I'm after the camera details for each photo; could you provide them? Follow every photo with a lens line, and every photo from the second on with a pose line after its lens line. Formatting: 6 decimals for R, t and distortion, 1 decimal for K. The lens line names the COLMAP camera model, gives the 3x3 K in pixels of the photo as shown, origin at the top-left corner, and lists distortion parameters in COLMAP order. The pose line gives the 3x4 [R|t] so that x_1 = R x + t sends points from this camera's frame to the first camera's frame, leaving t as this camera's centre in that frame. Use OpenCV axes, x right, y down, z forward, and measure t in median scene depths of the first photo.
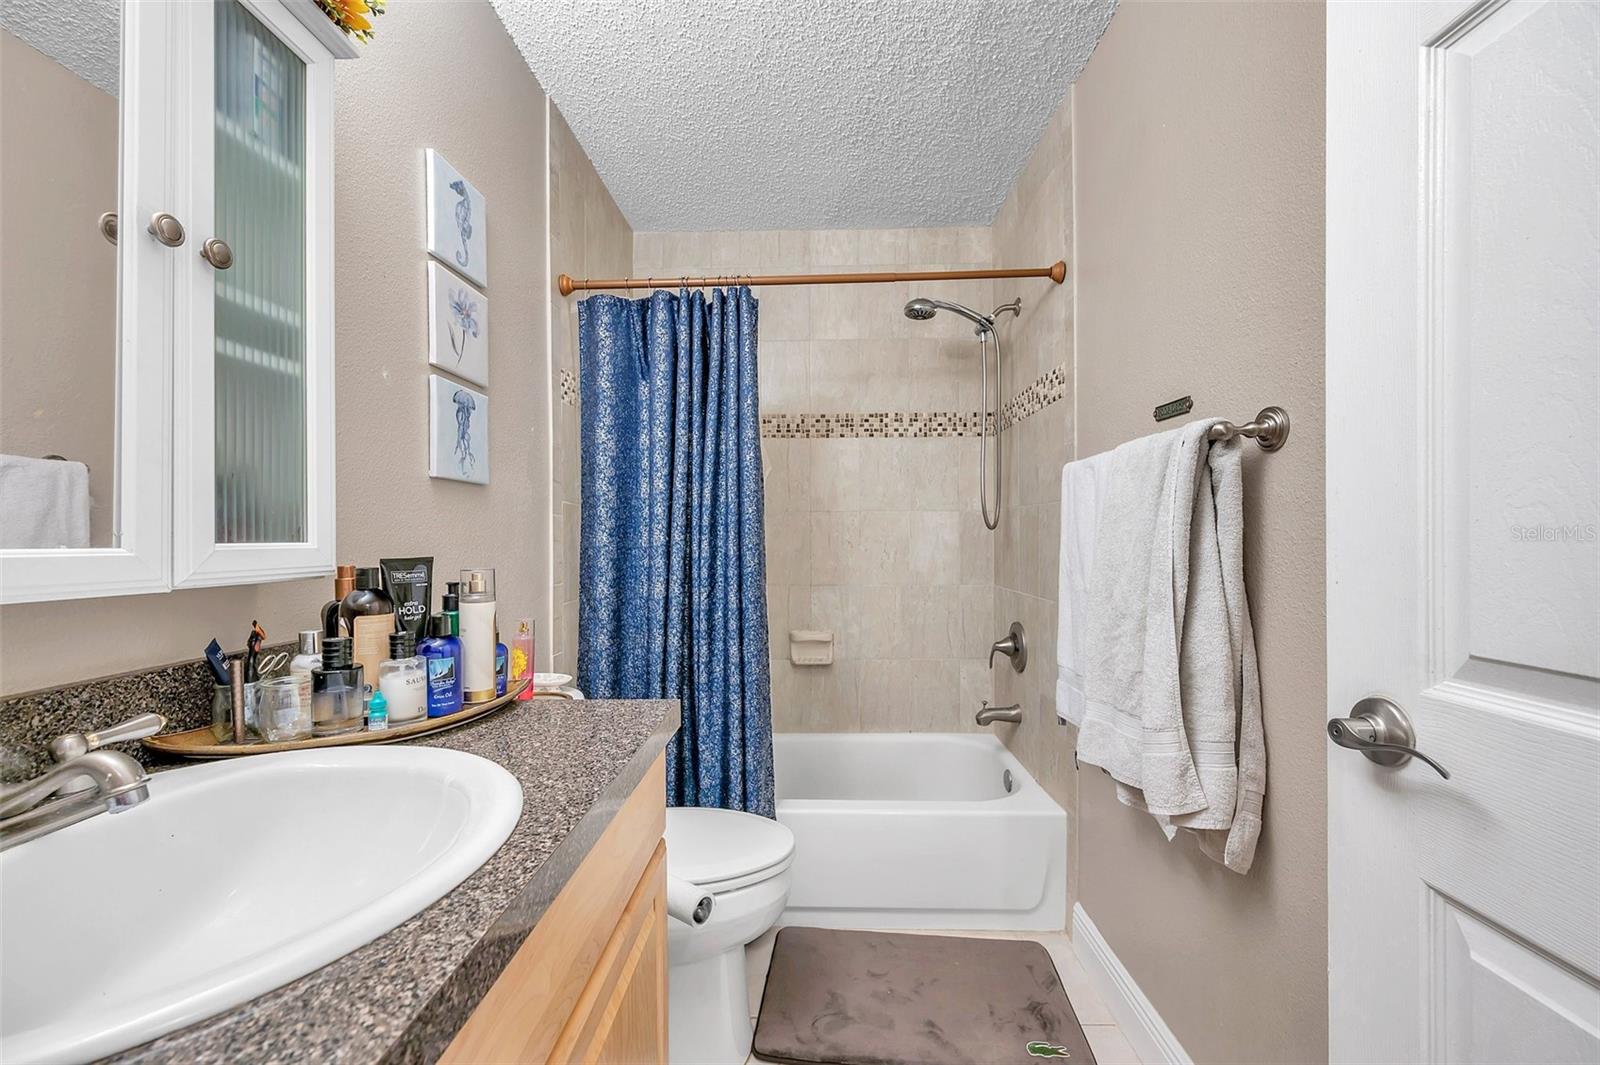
lens RADIAL K [[632.1, 0, 804.4], [0, 632.1, 543.2], [0, 0, 1]] dist [-0.001040, -0.000339]
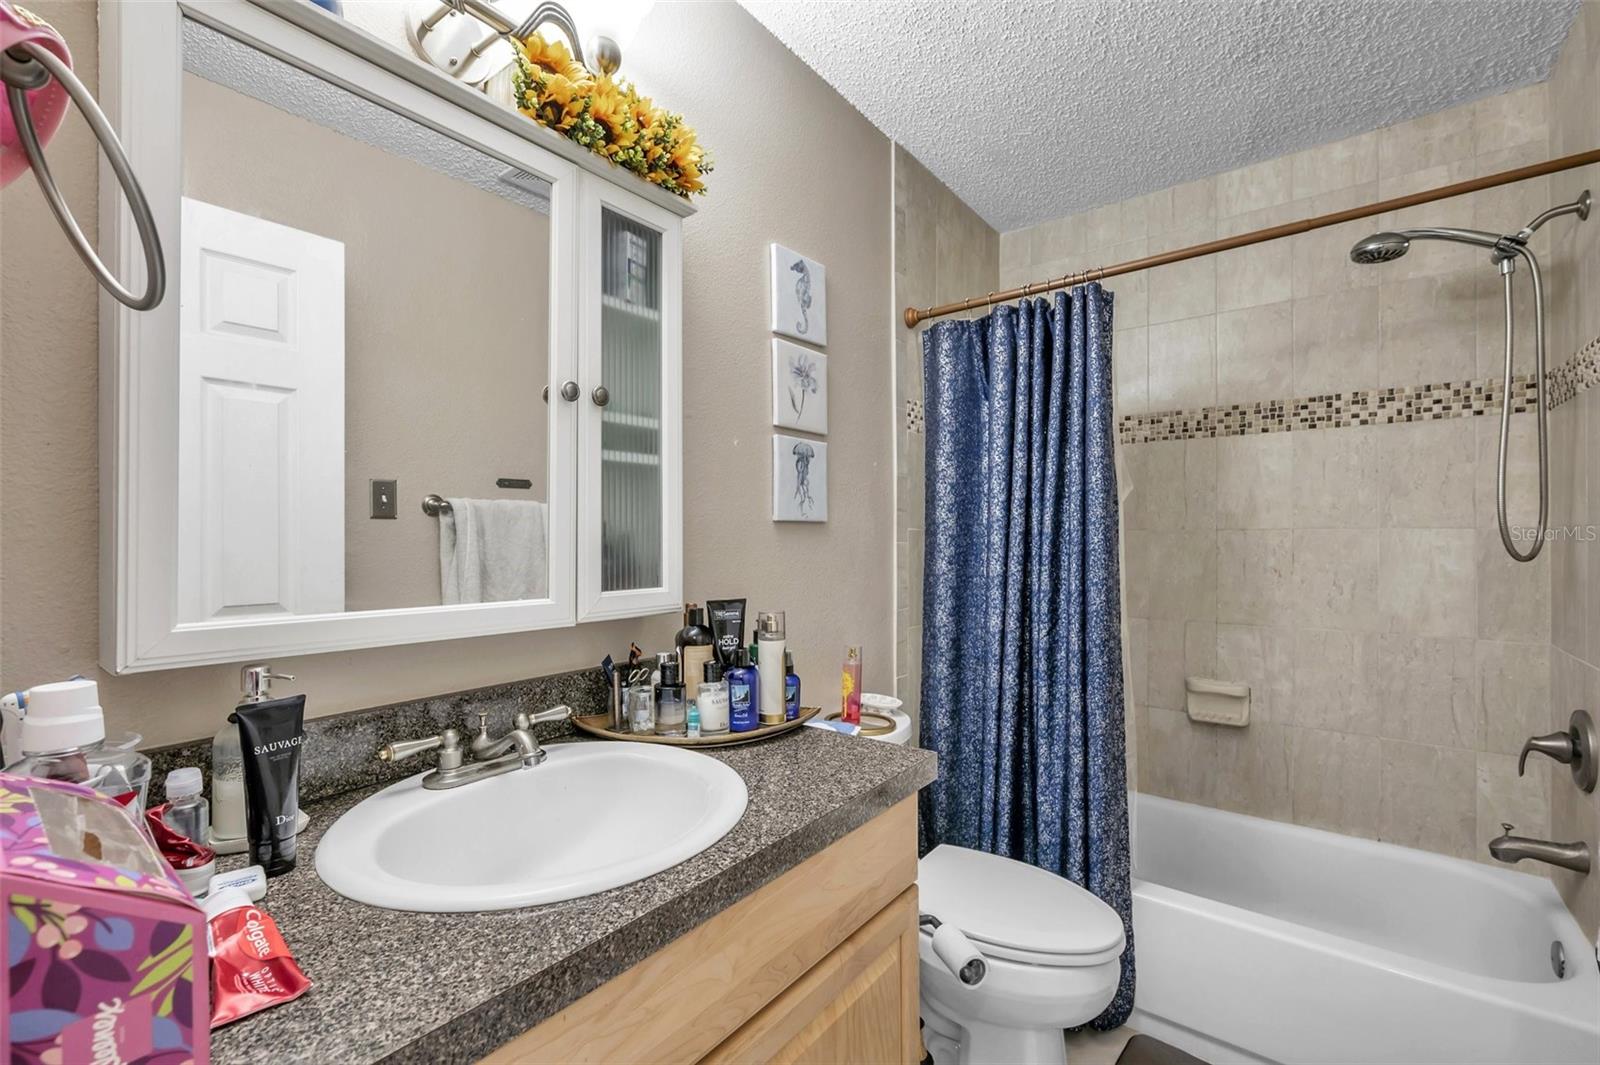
lens RADIAL K [[686.2, 0, 800.0], [0, 686.2, 546.2], [0, 0, 1]] dist [-0.000372, 0.000719]
pose [[0.805060, 0.008741, -0.593129, 0.144214], [-0.006541, 0.999961, 0.005858, -0.044953], [0.593157, -0.000836, 0.805086, -0.002953]]
